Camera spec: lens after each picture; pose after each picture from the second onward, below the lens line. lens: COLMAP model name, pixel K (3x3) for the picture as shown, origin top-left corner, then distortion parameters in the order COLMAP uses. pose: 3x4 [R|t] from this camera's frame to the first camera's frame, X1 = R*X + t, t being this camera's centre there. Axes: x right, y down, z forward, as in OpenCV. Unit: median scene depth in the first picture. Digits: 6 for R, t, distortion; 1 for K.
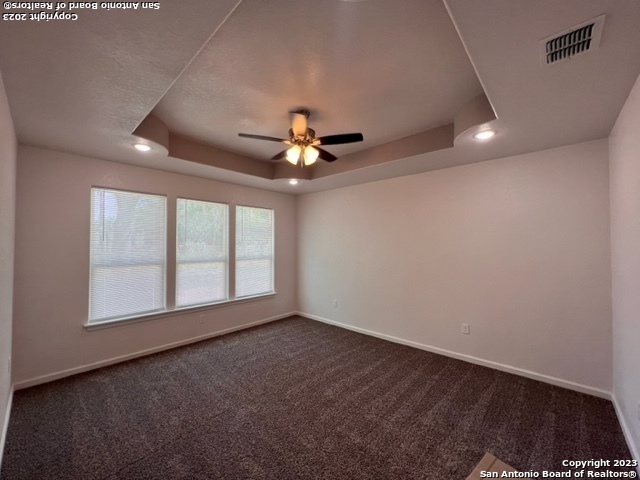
lens RADIAL K [[257.4, 0, 321.4], [0, 257.4, 241.2], [0, 0, 1]] dist [-0.001769, 0.000728]
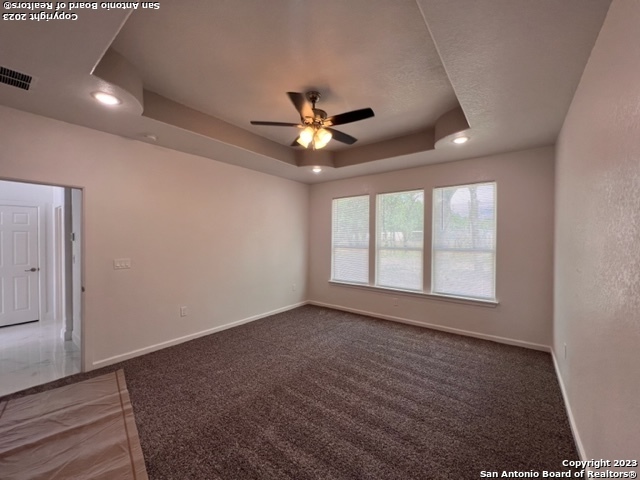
lens RADIAL K [[257.4, 0, 320.1], [0, 257.4, 240.1], [0, 0, 1]] dist [-0.001769, 0.000728]
pose [[0.077975, 0.023903, -0.996669, 0.601529], [0.026181, 0.999319, 0.026015, 0.006495], [0.996611, -0.028123, 0.077296, 0.624583]]
